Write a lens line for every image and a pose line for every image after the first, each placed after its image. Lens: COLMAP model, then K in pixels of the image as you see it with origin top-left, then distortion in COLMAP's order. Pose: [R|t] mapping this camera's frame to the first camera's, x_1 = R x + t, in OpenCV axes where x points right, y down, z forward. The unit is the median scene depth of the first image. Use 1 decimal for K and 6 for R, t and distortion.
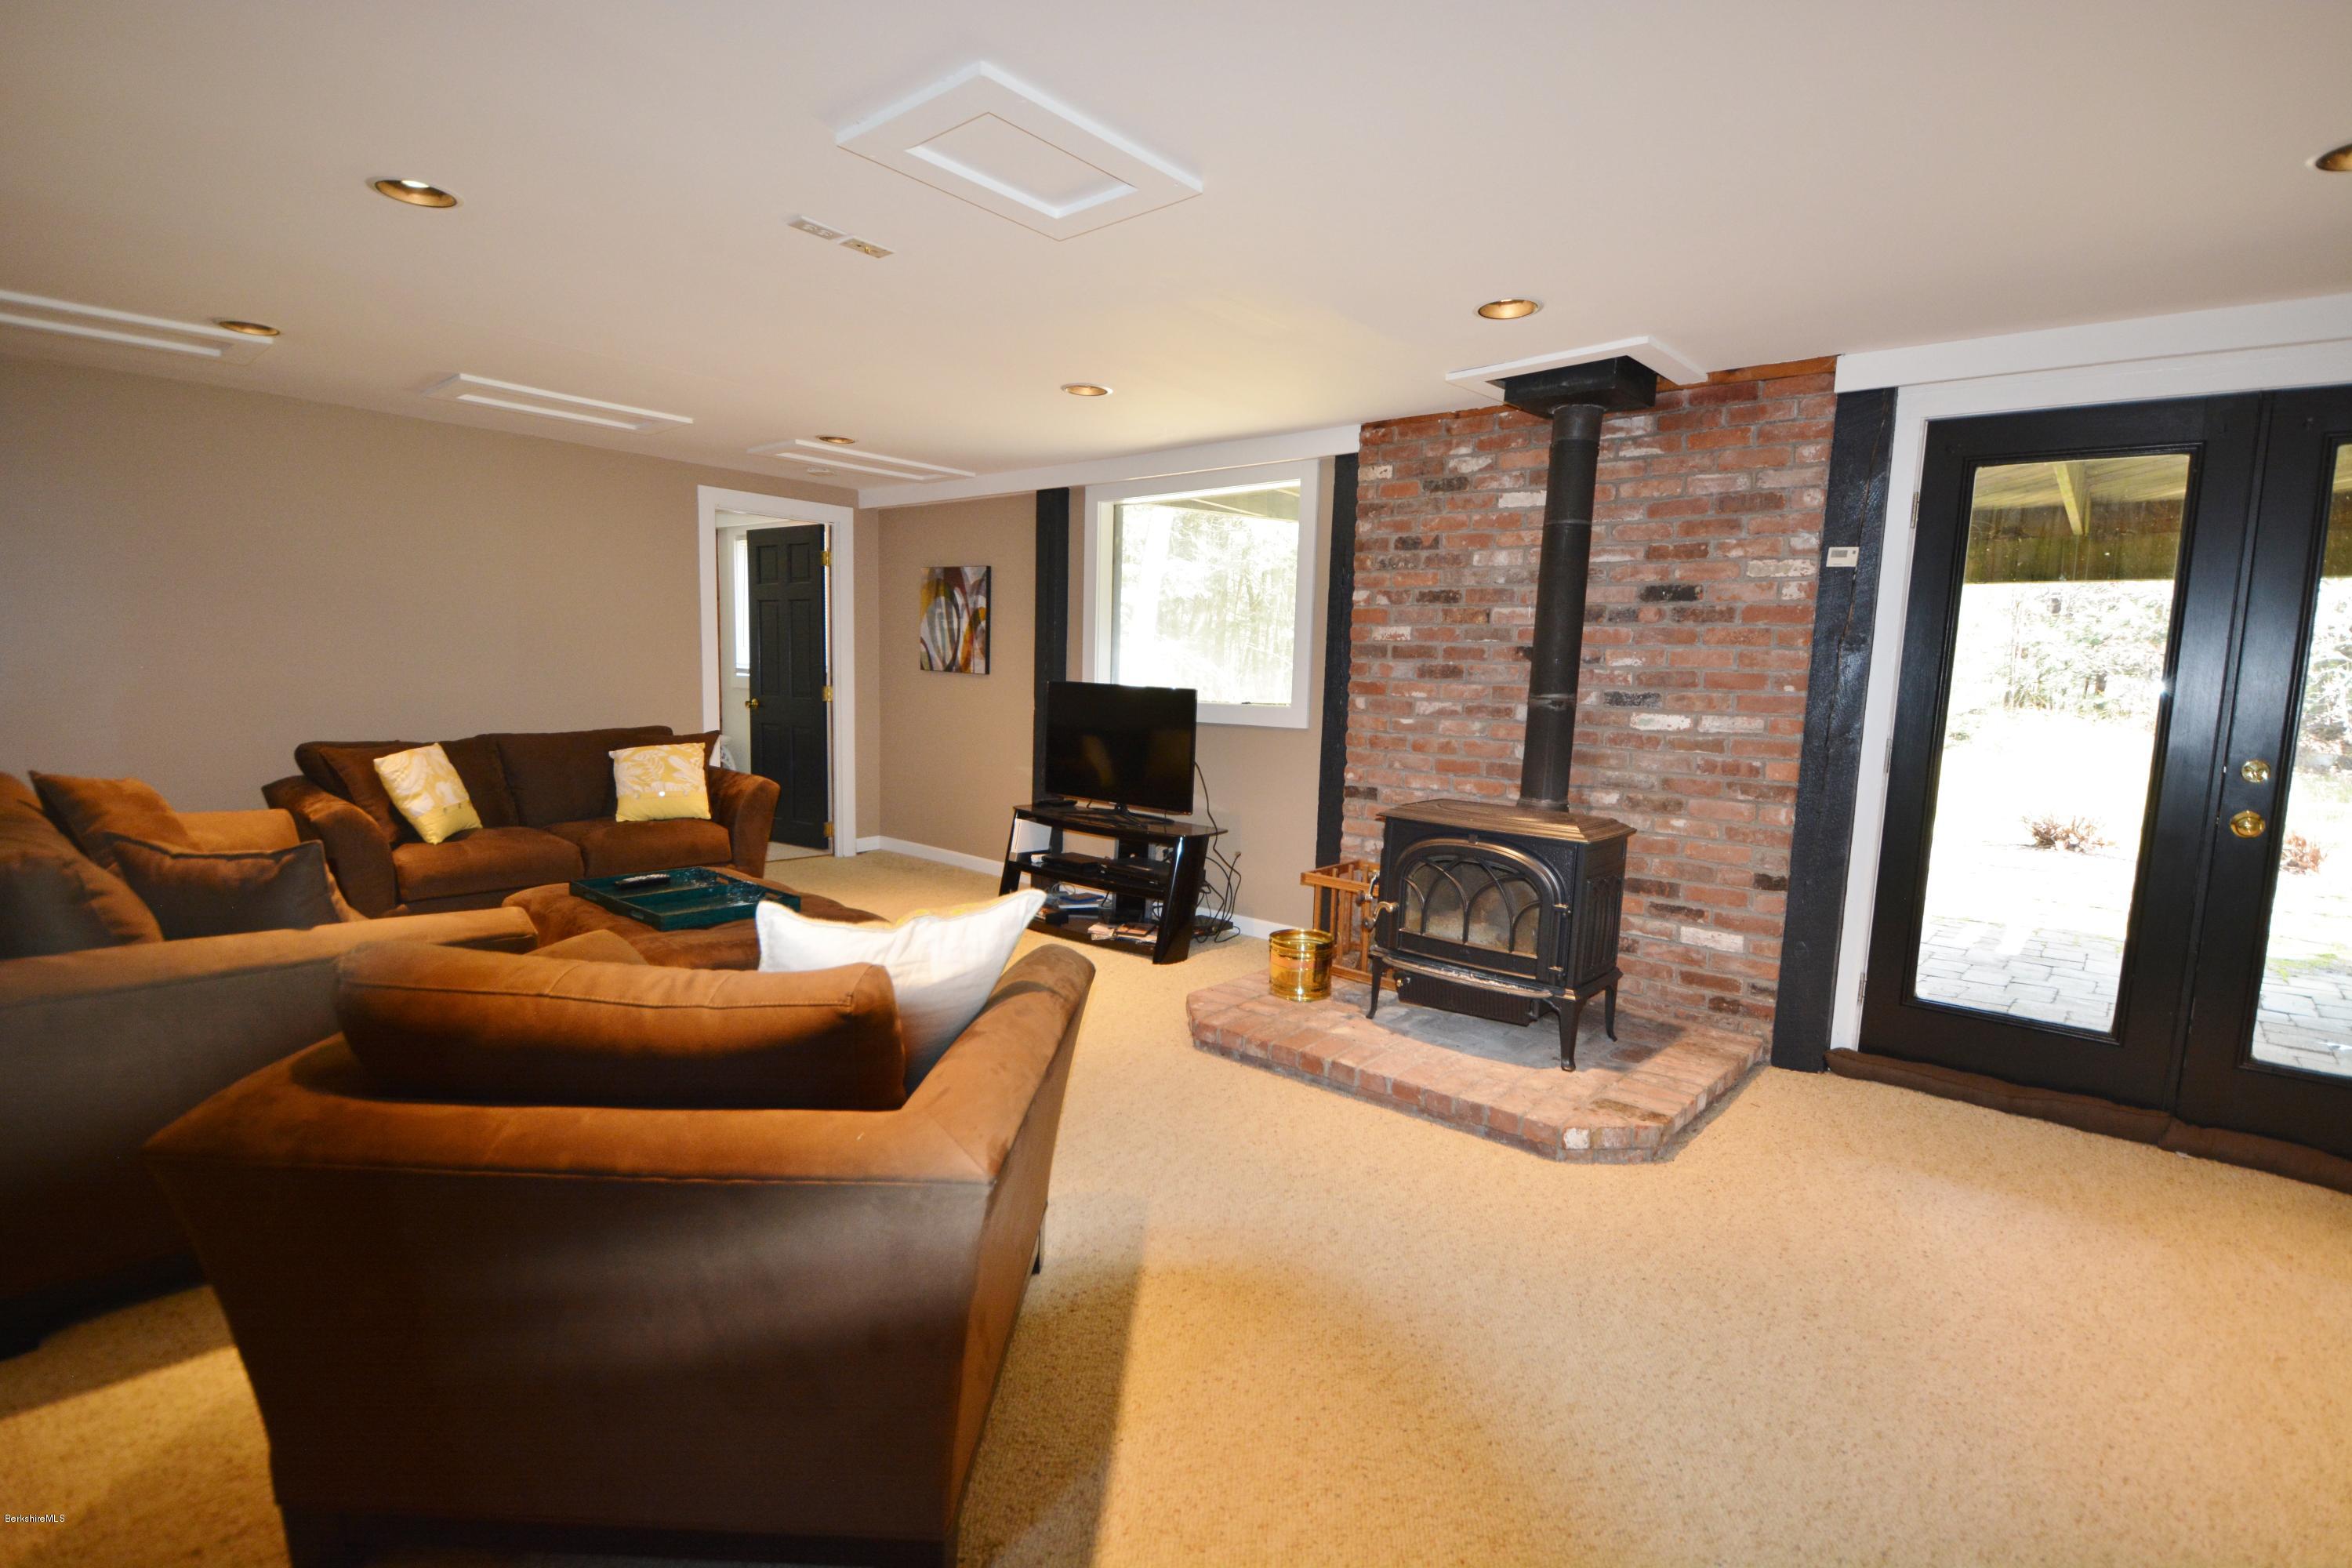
lens RADIAL K [[1117.4, 0, 1175.2], [0, 1117.4, 792.6], [0, 0, 1]] dist [0.016488, 0.000045]
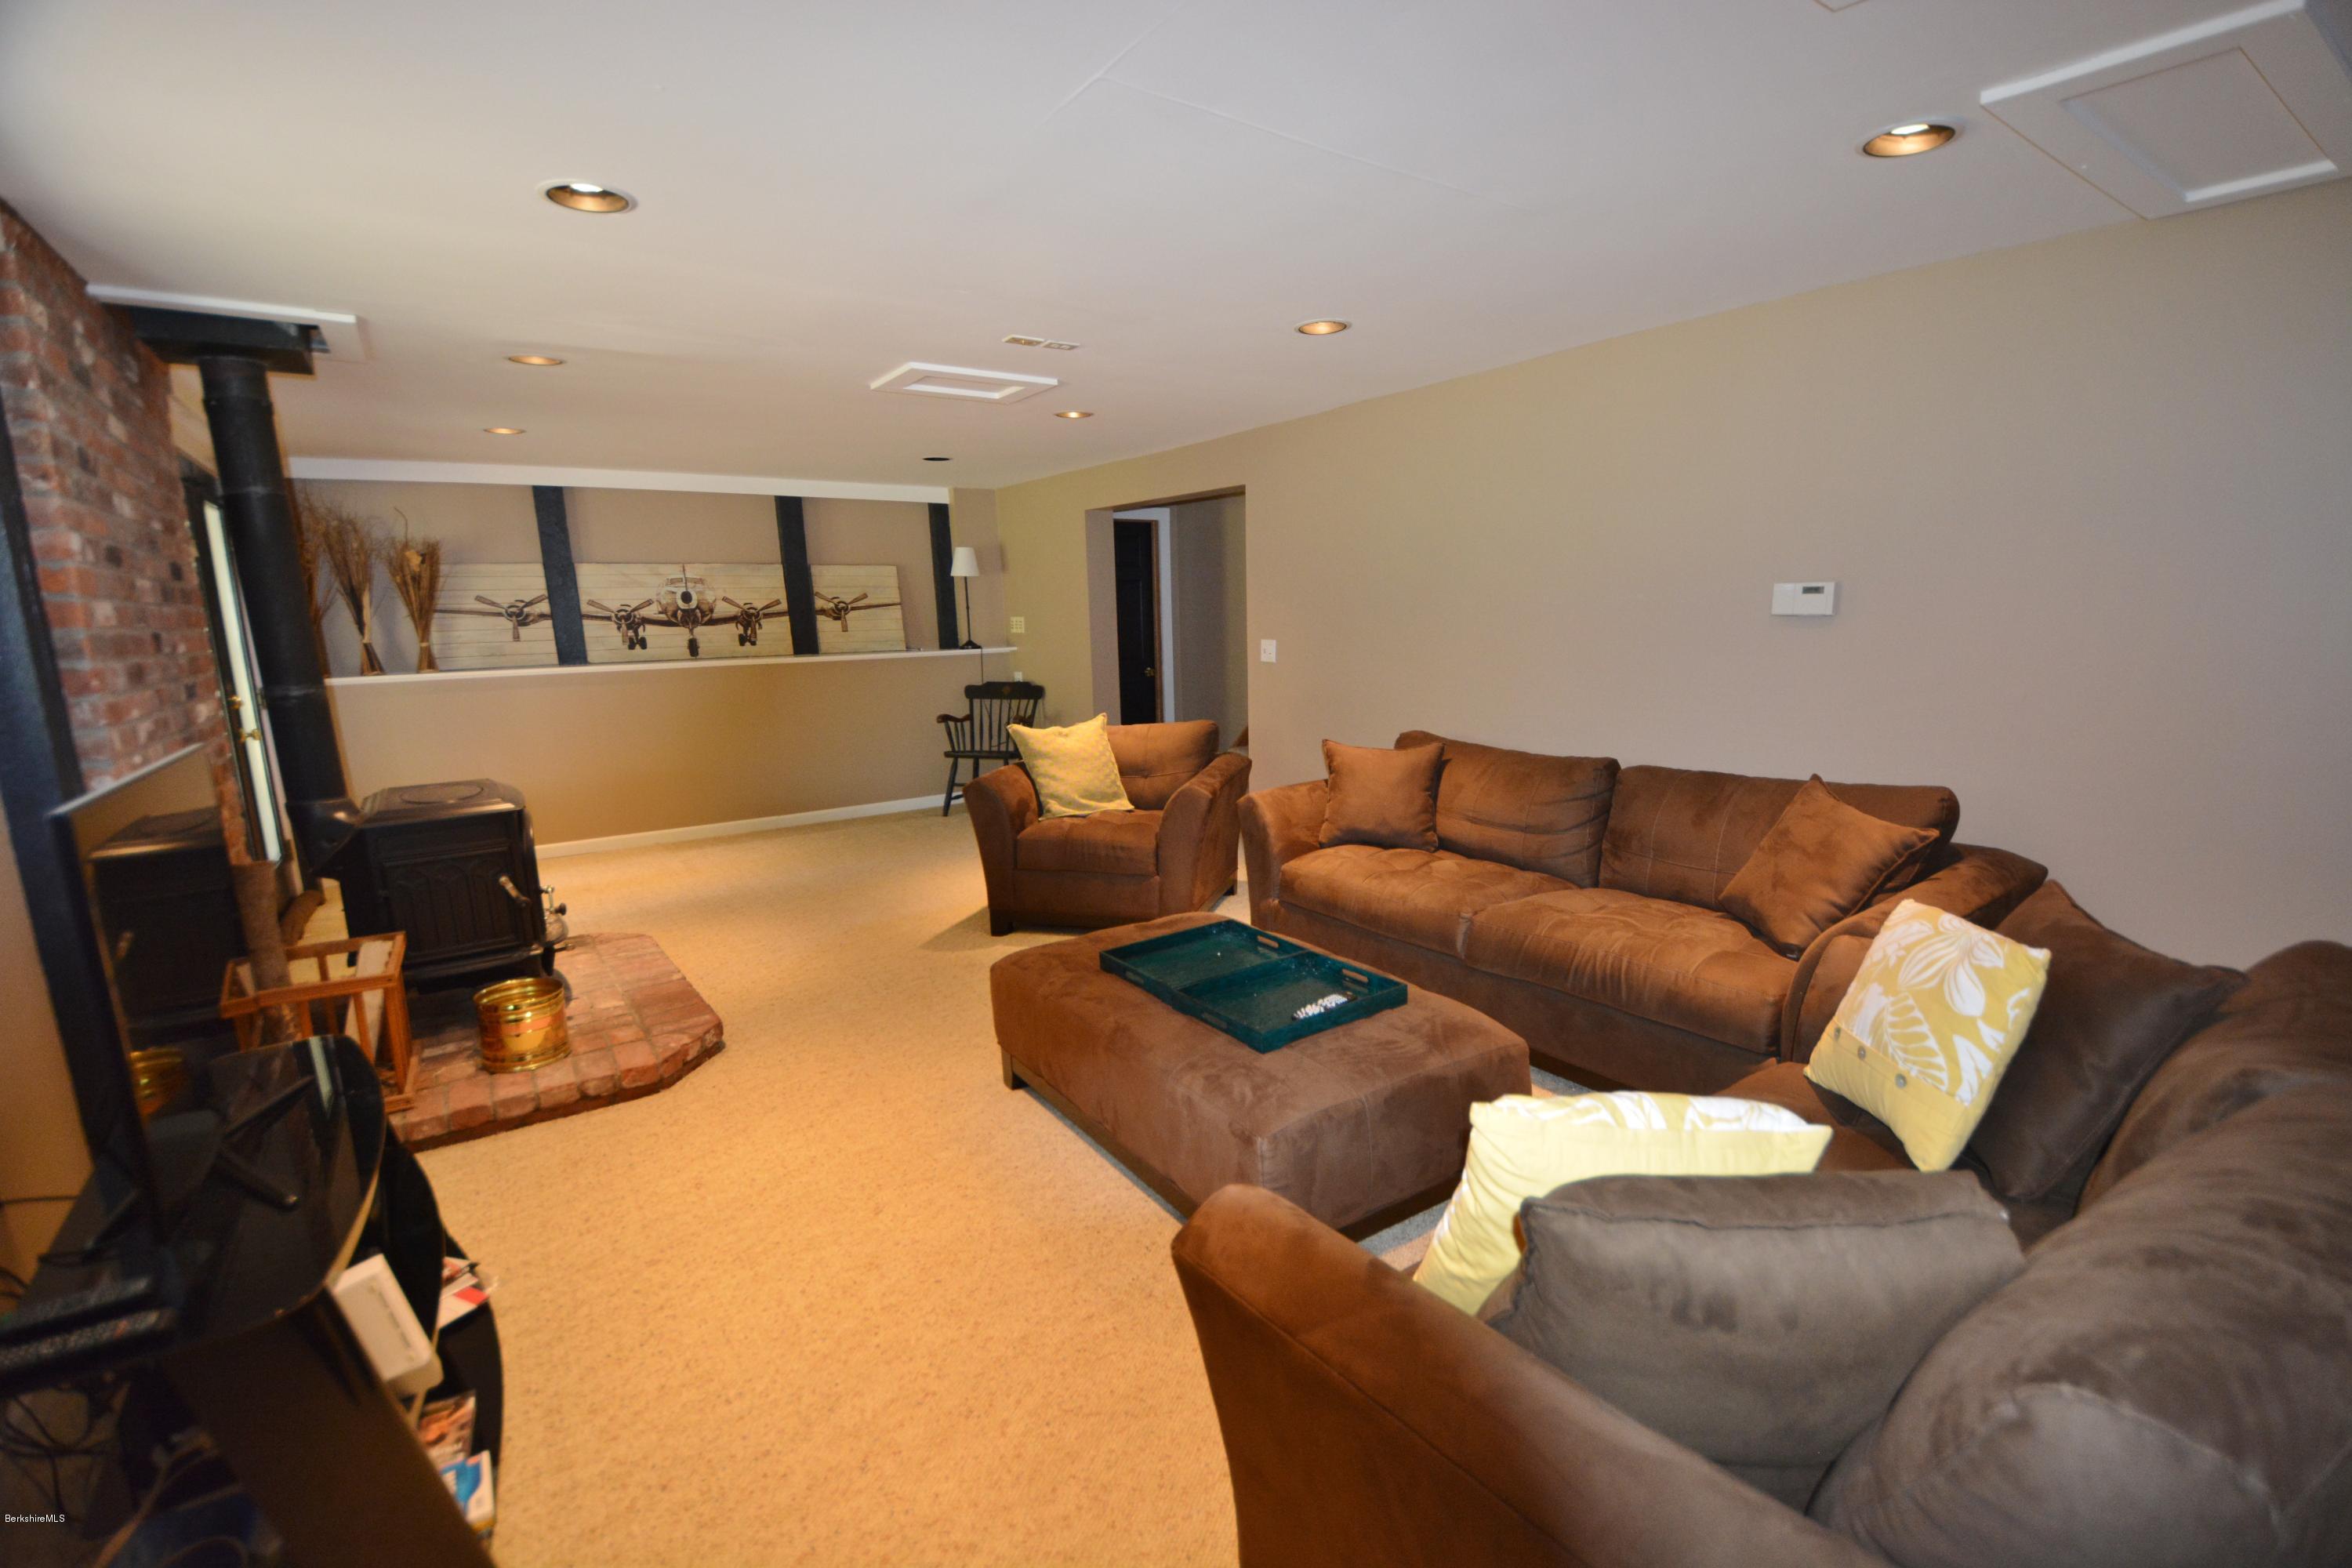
lens RADIAL K [[1017.7, 0, 1186.1], [0, 1017.7, 801.4], [0, 0, 1]] dist [0.030563, -0.037097]
pose [[-0.976031, -0.049244, 0.211987, -0.544105], [0.016931, 0.953930, 0.299551, -0.234574], [-0.216972, 0.295960, -0.930231, 1.637274]]
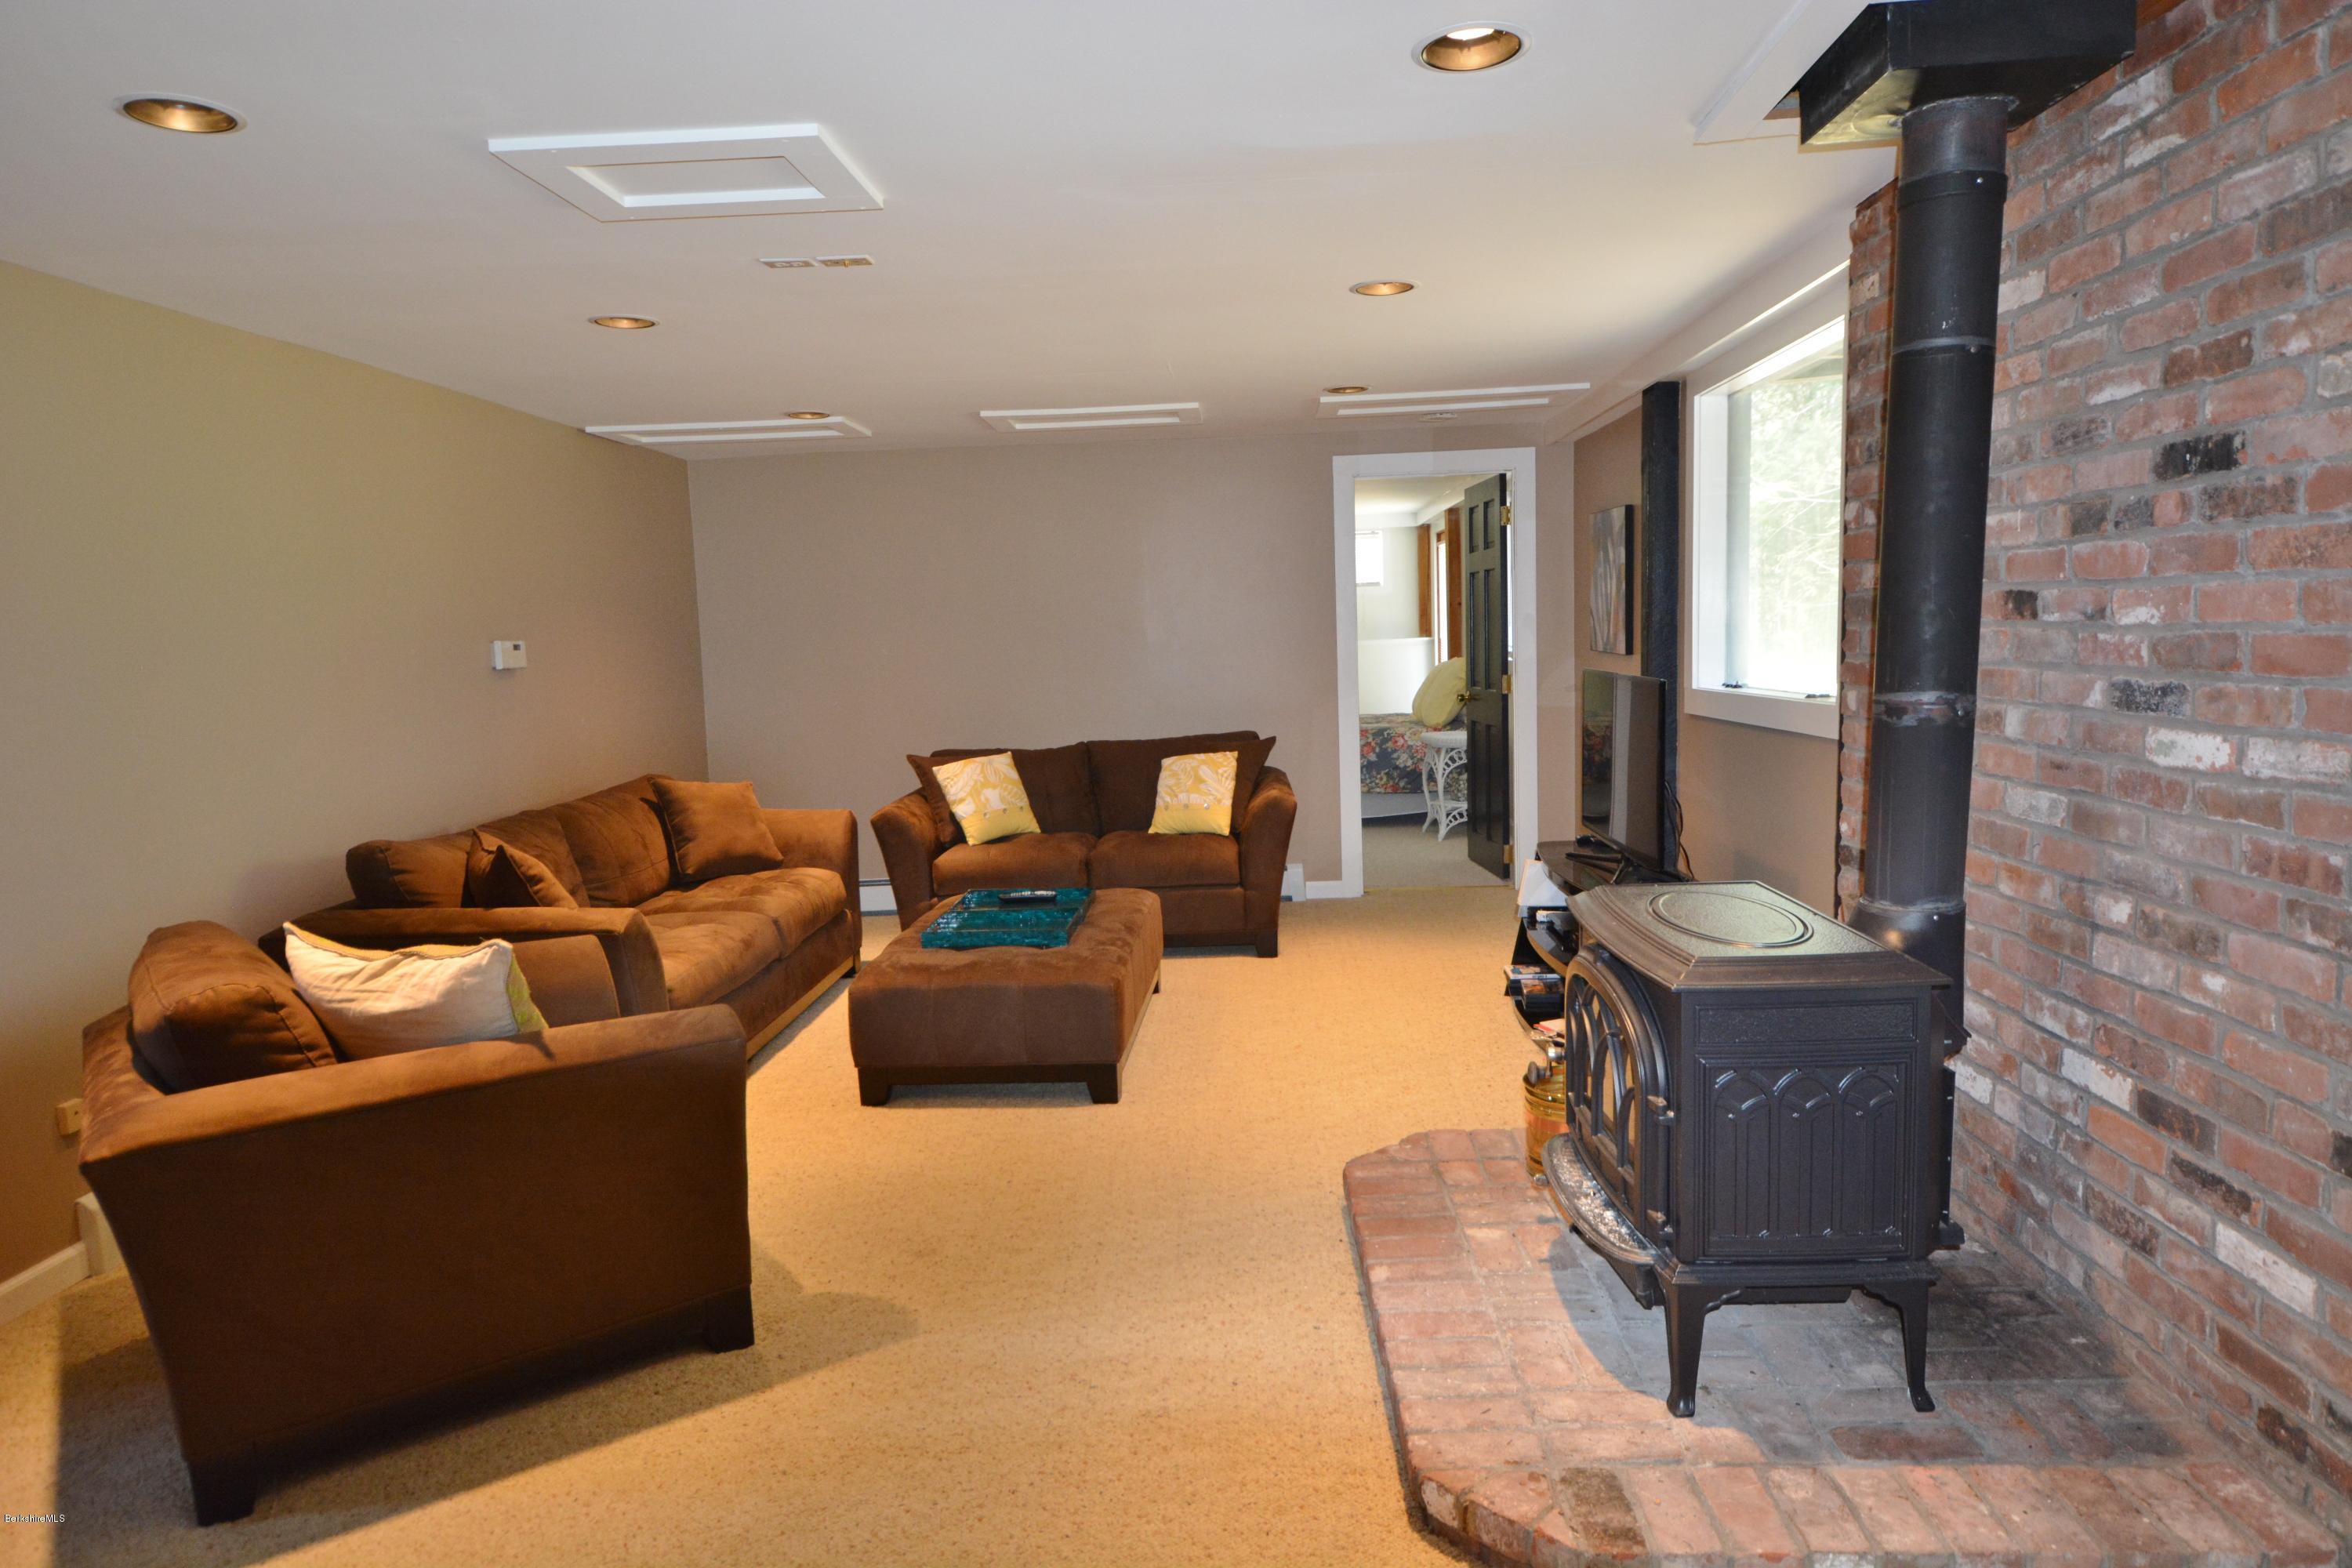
lens RADIAL K [[1430.7, 0, 1177.7], [0, 1430.7, 788.9], [0, 0, 1]] dist [0.027361, -0.027433]
pose [[0.615034, 0.032623, -0.787825, 0.641738], [-0.029490, 0.999396, 0.018362, -0.046620], [0.787949, 0.011940, 0.615625, 0.341792]]
